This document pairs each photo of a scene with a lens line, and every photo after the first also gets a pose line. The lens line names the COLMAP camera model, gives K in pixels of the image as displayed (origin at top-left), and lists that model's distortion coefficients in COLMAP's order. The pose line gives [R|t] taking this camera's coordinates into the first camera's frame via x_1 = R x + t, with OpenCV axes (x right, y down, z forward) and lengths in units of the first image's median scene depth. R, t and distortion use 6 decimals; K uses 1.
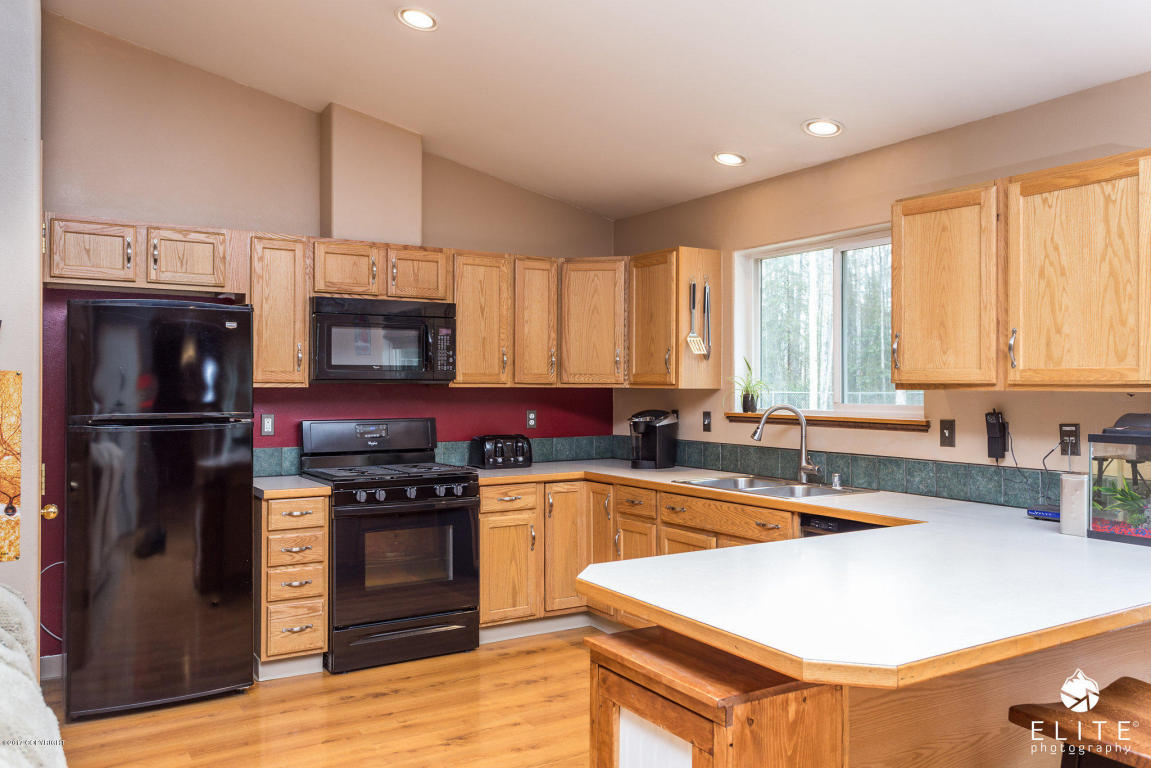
lens RADIAL K [[854.1, 0, 569.8], [0, 854.1, 379.9], [0, 0, 1]] dist [0.006161, 0.002162]
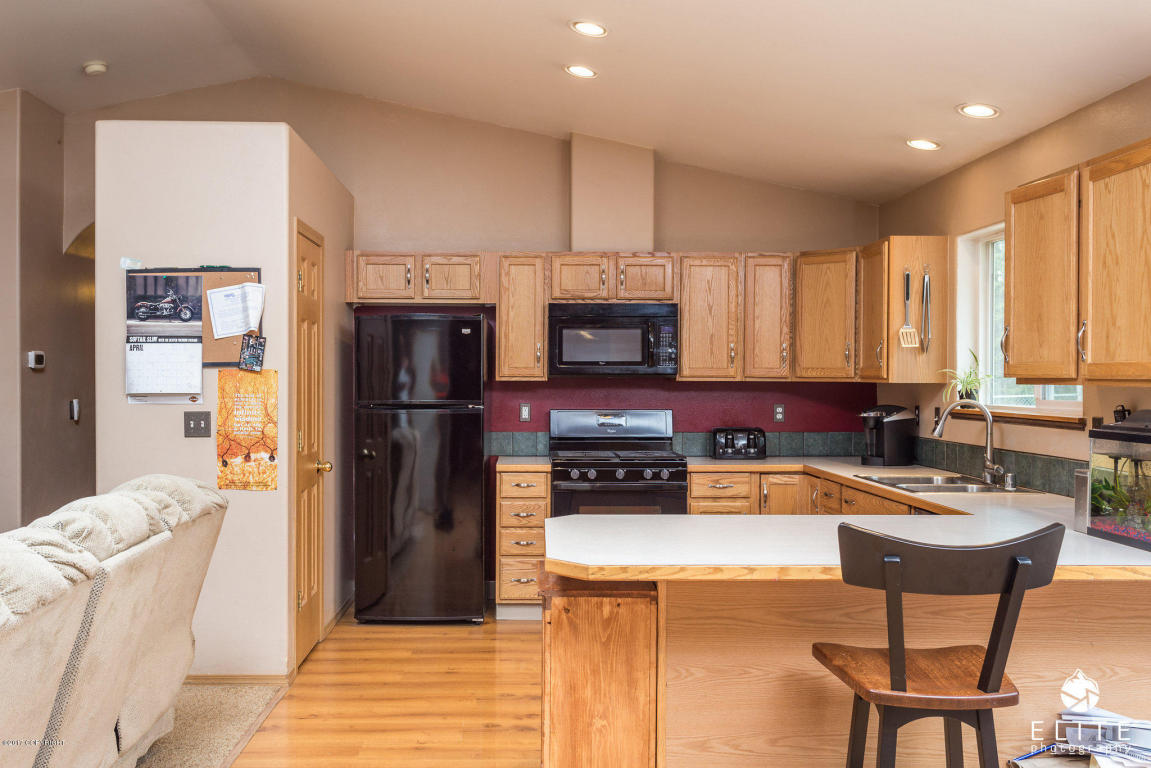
lens RADIAL K [[995.9, 0, 571.0], [0, 995.9, 387.6], [0, 0, 1]] dist [0.023207, -0.021592]
pose [[0.872112, 0.005537, -0.489275, 0.393272], [0.001803, 0.999893, 0.014528, -0.001825], [0.489303, -0.013552, 0.872009, -0.177513]]
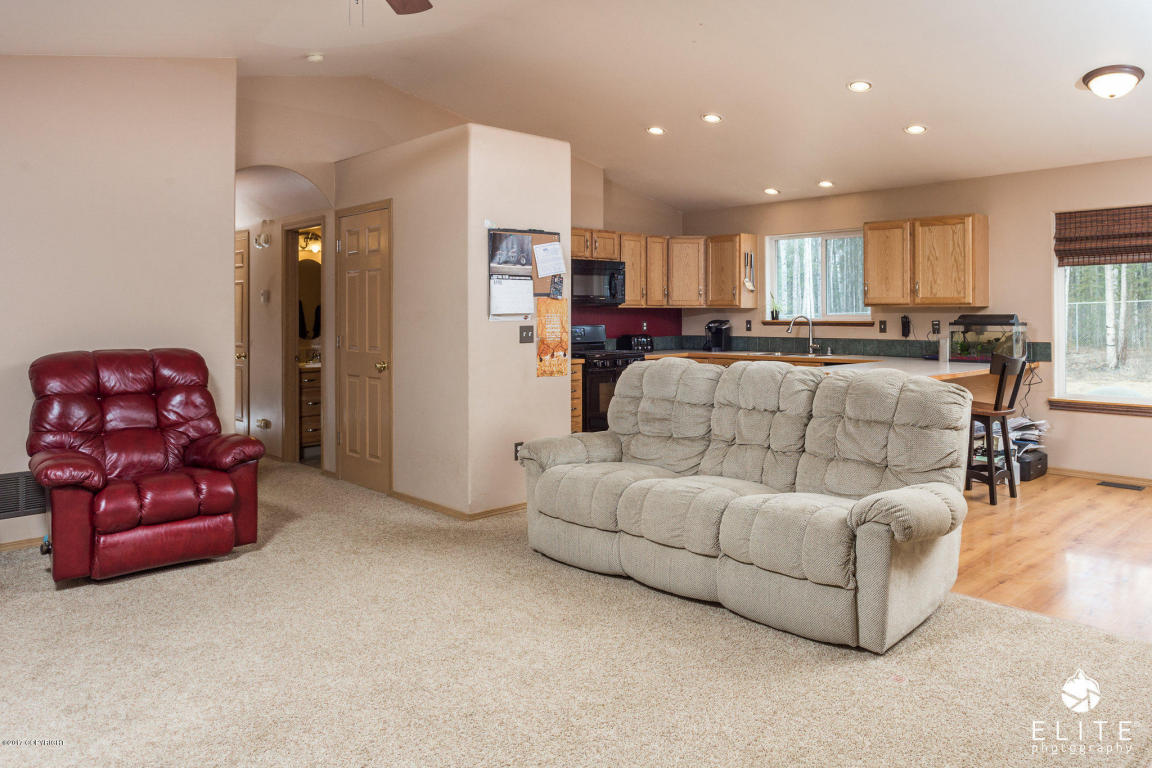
lens RADIAL K [[754.2, 0, 632.3], [0, 754.2, 304.6], [0, 0, 1]] dist [0.006780, 0.001003]
pose [[0.974816, -0.001523, 0.223006, -0.517574], [0.002343, 0.999991, -0.003414, 0.008473], [-0.222999, 0.003850, 0.974811, -0.627679]]
